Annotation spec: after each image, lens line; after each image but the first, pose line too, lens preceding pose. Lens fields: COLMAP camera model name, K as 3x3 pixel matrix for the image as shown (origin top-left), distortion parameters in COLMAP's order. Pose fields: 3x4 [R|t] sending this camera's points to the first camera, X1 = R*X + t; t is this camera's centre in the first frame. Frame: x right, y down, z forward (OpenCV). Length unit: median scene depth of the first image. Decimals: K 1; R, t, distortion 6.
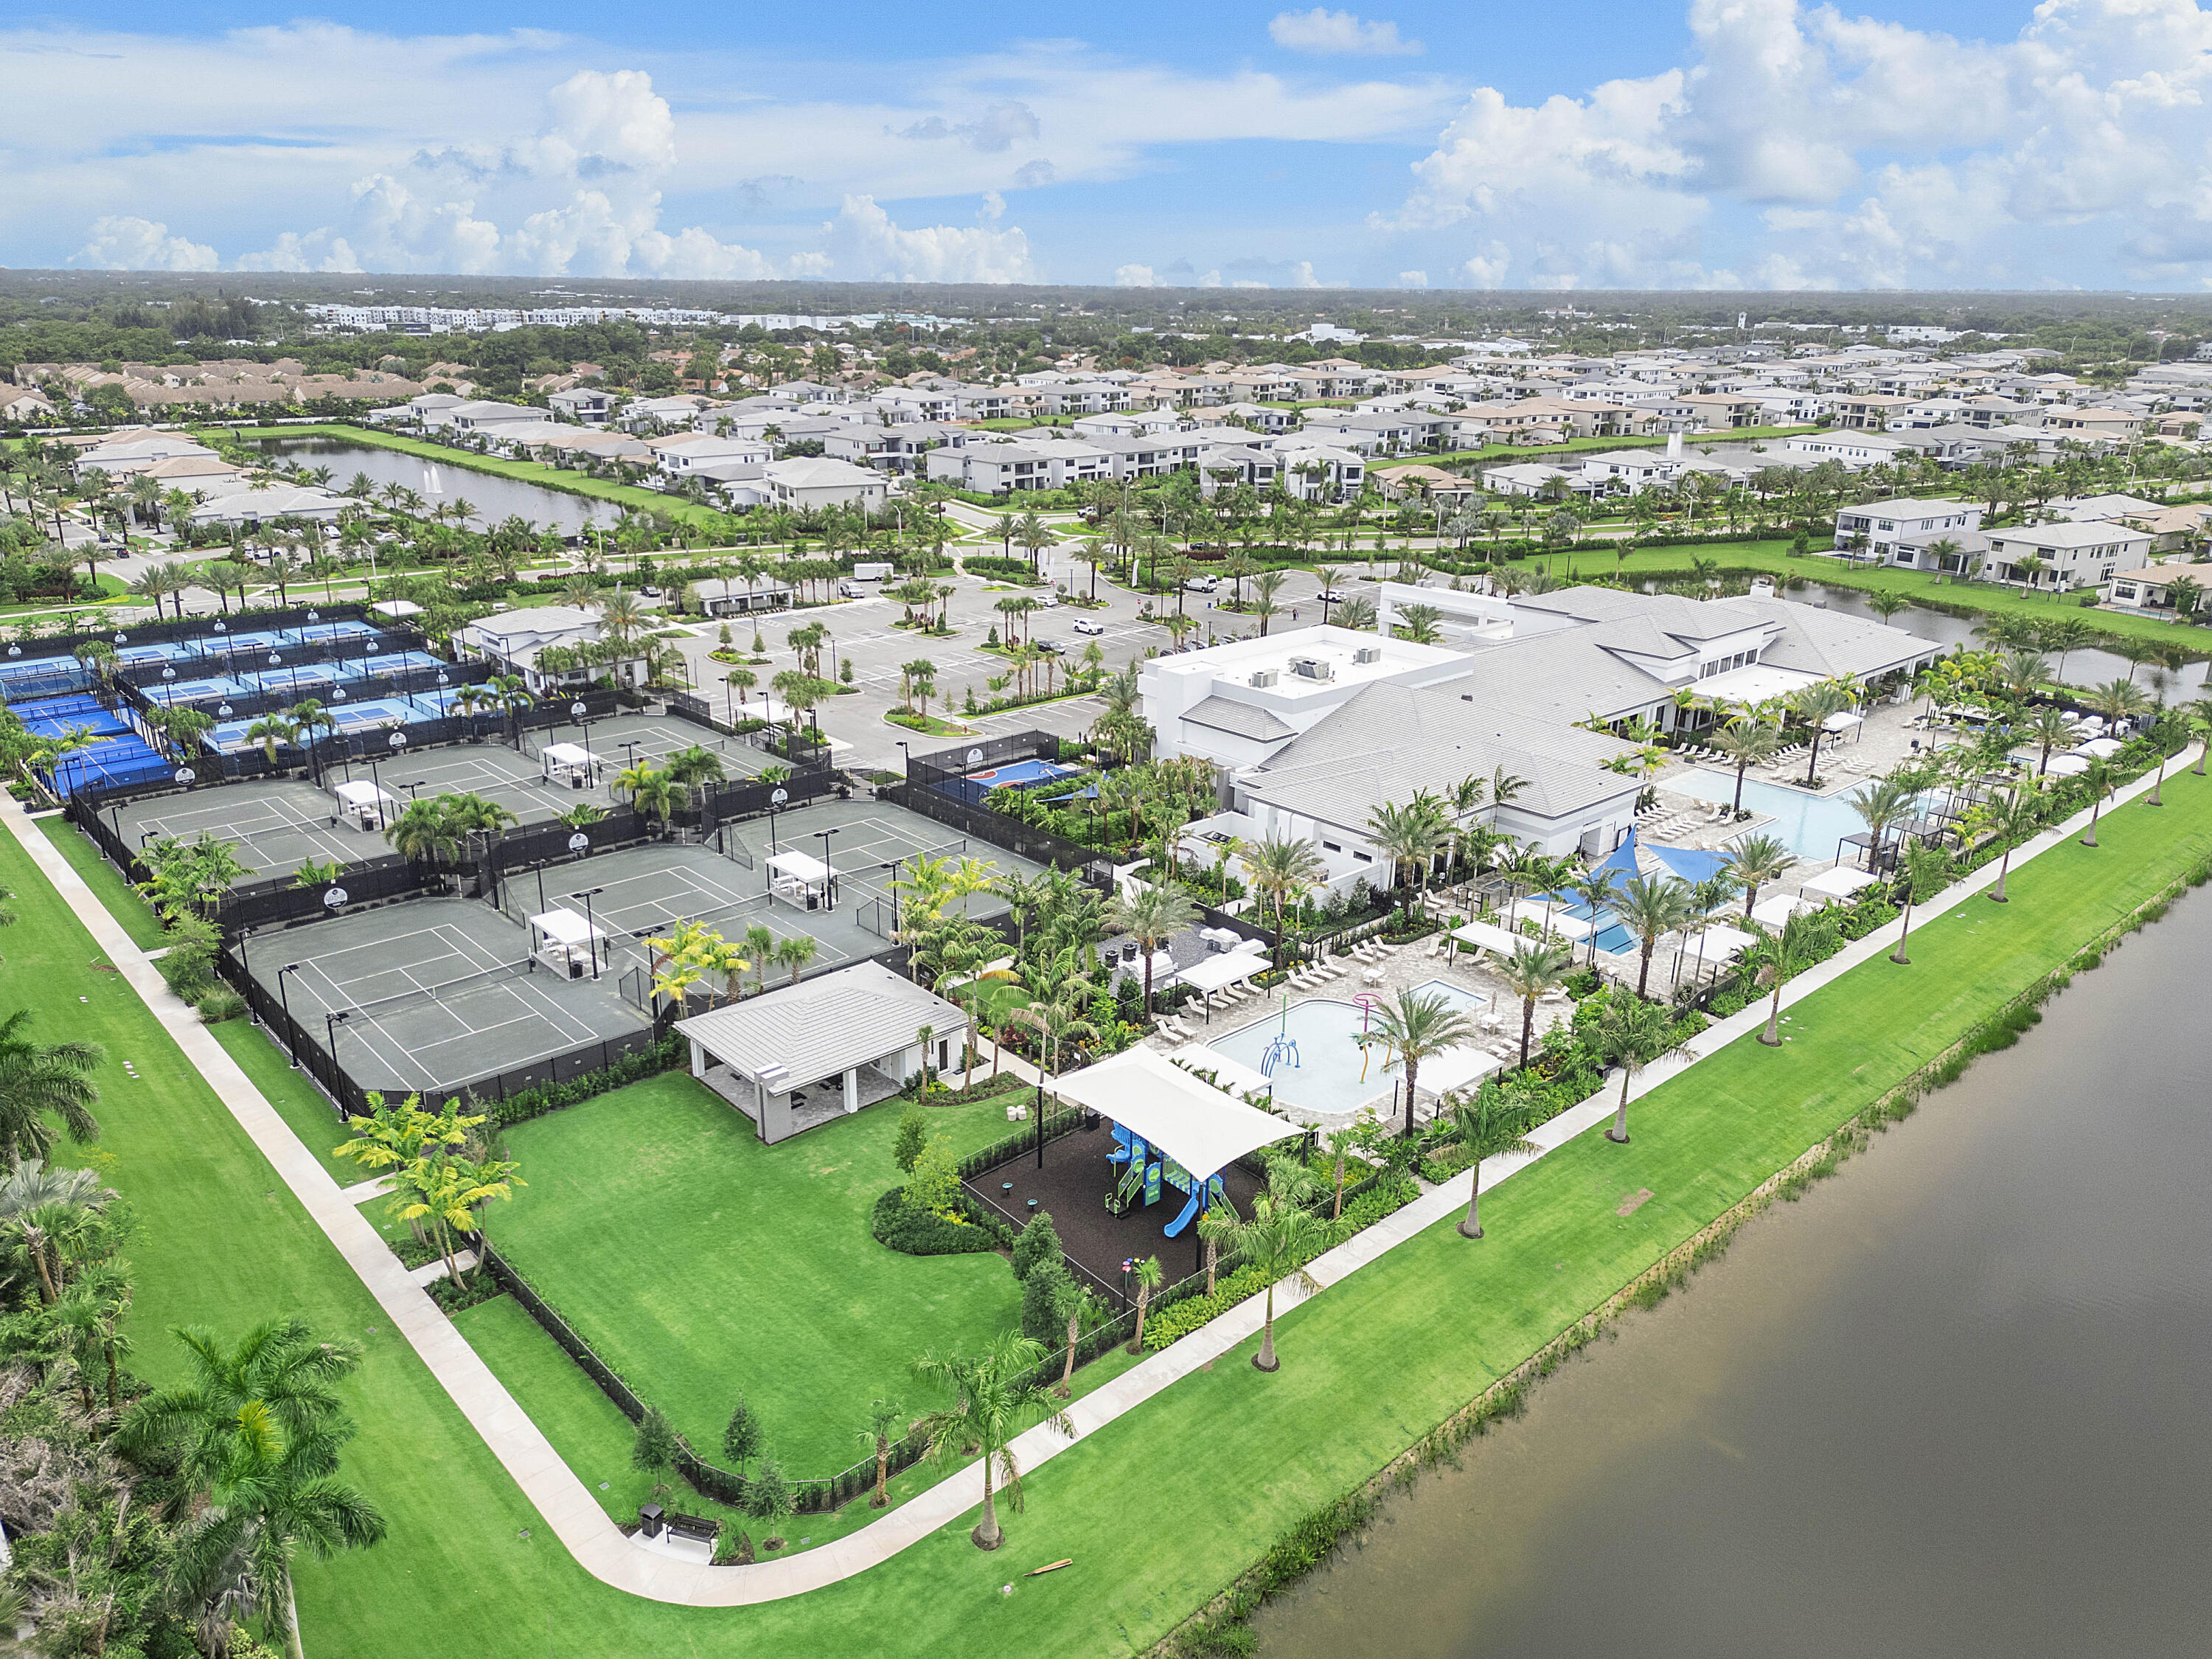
lens RADIAL K [[1585.1, 0, 1111.5], [0, 1585.1, 831.6], [0, 0, 1]] dist [0.071884, -0.072003]
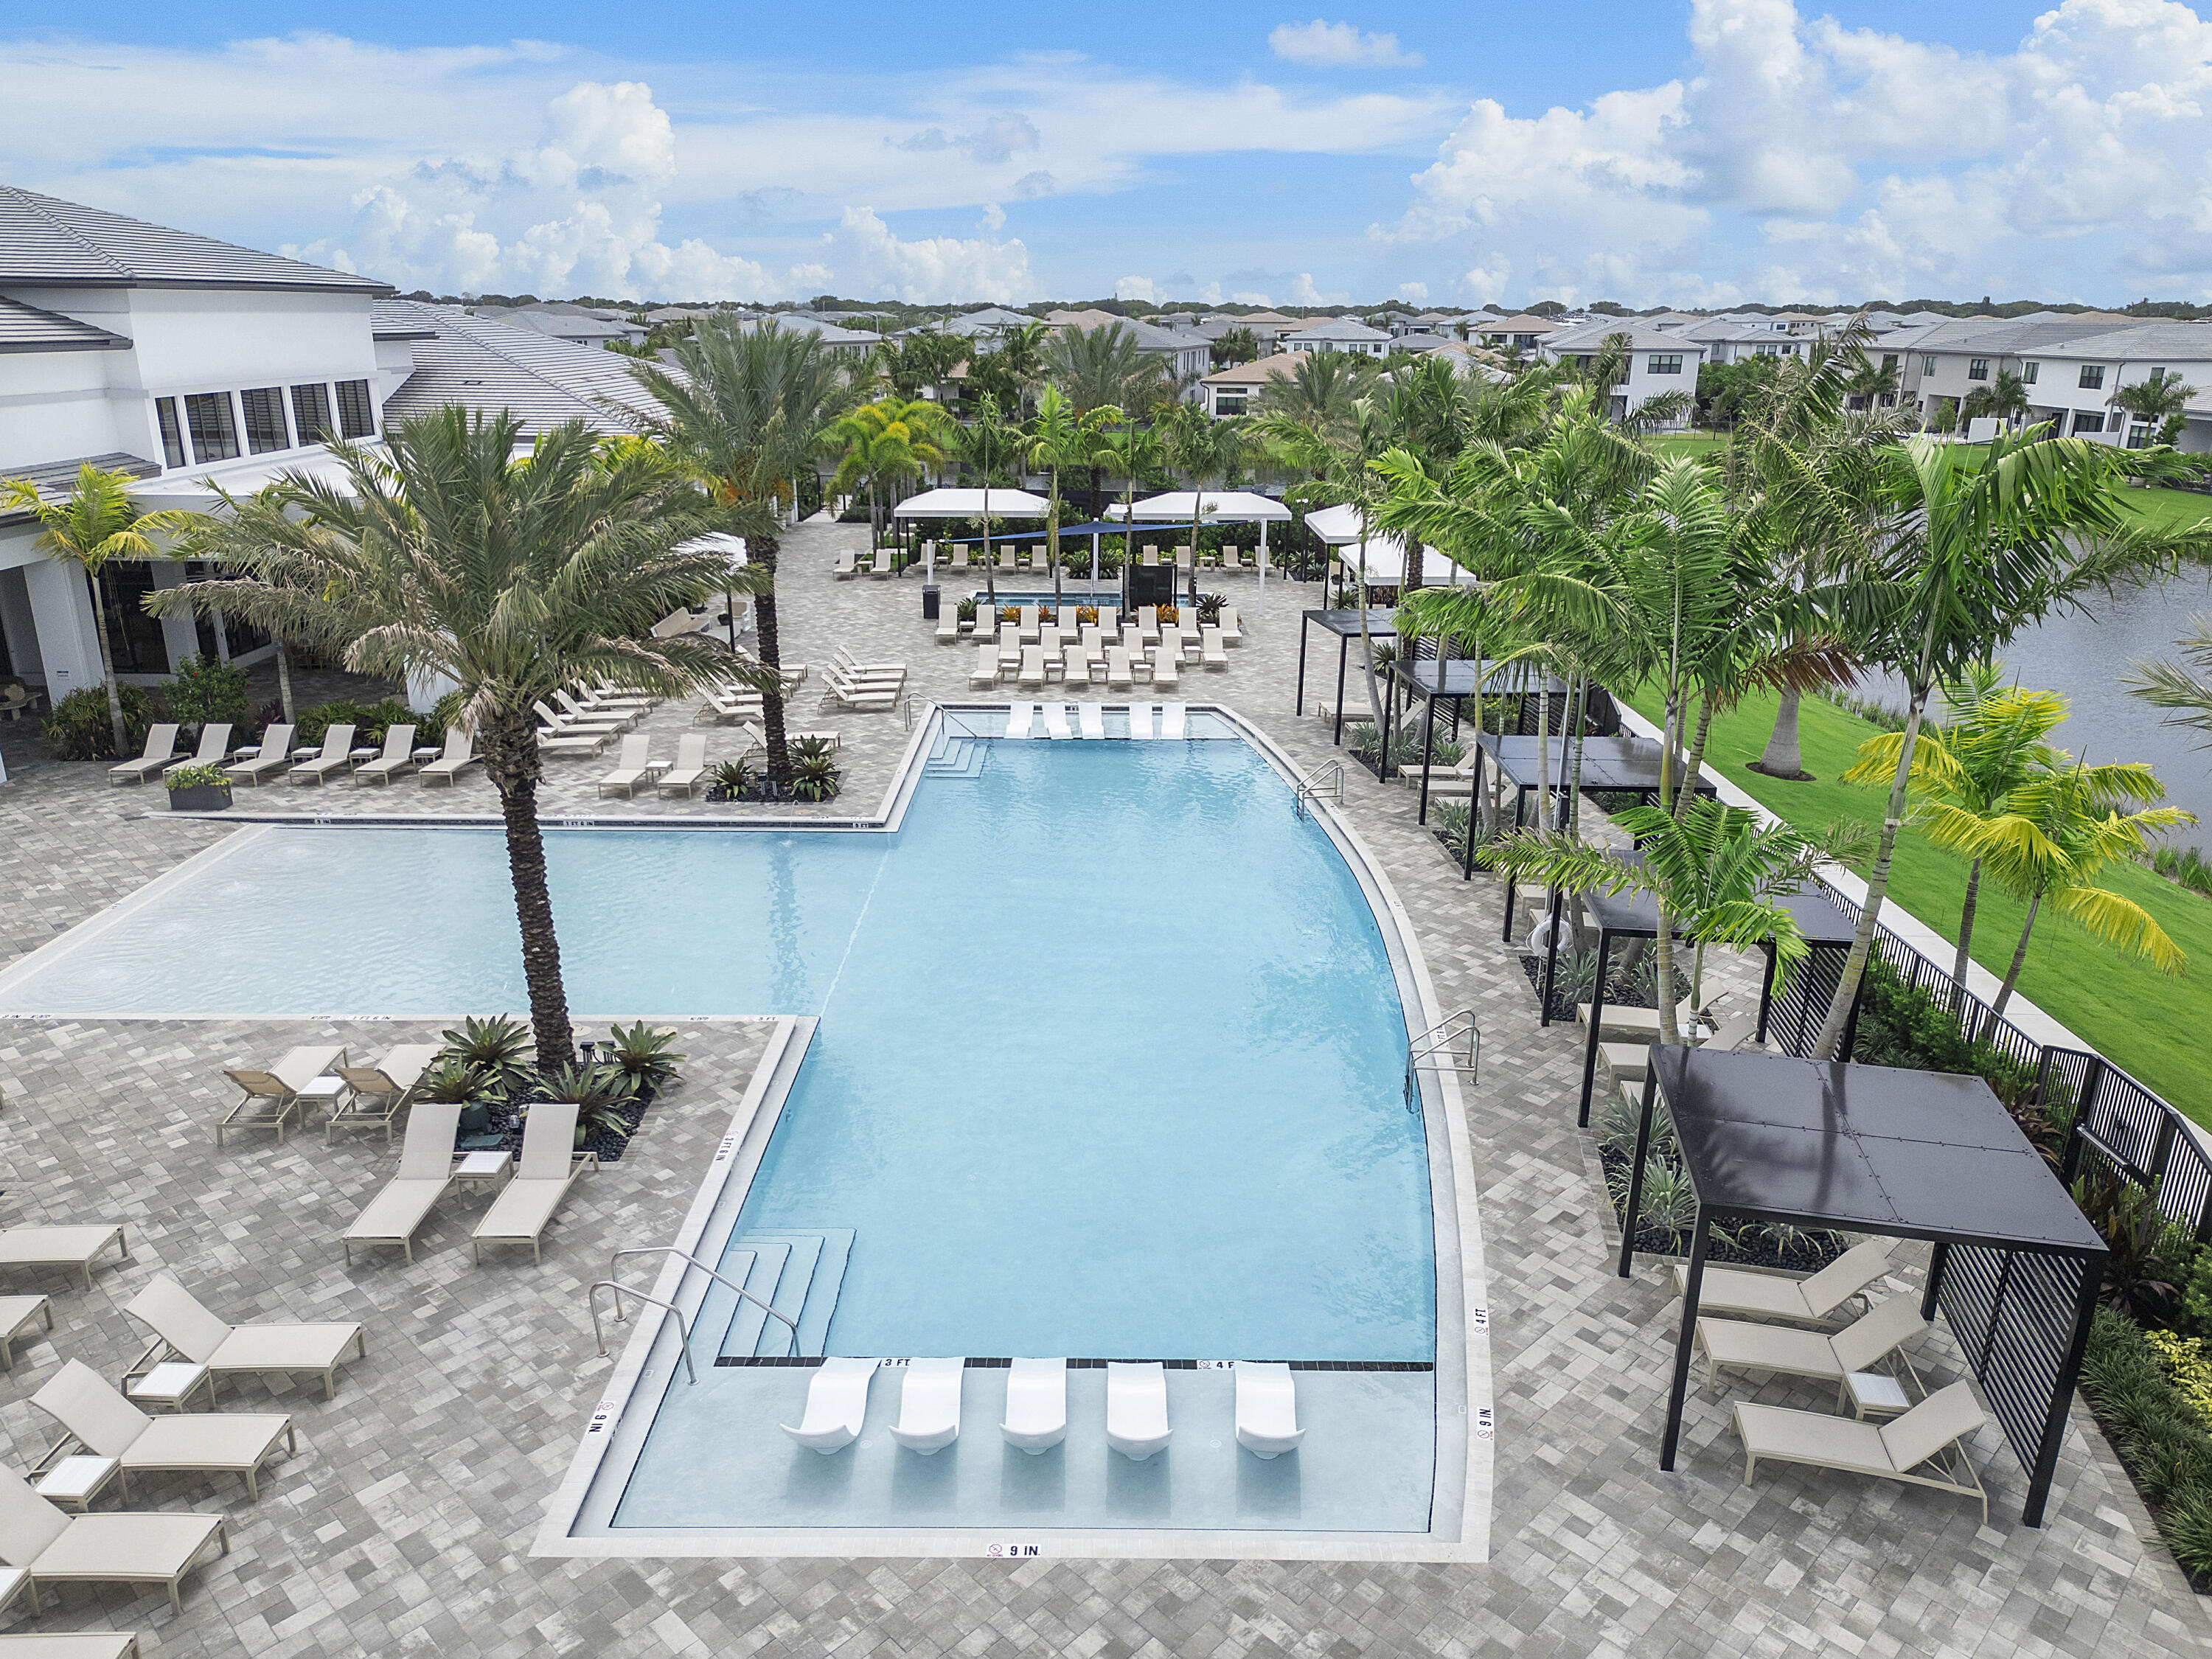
lens RADIAL K [[1585.1, 0, 1111.5], [0, 1585.1, 831.6], [0, 0, 1]] dist [0.071884, -0.072003]
pose [[0.672839, -0.239784, 0.699851, 0.298045], [0.245617, 0.964758, 0.094410, -0.031385], [-0.697825, 0.108373, 0.708022, 0.781964]]
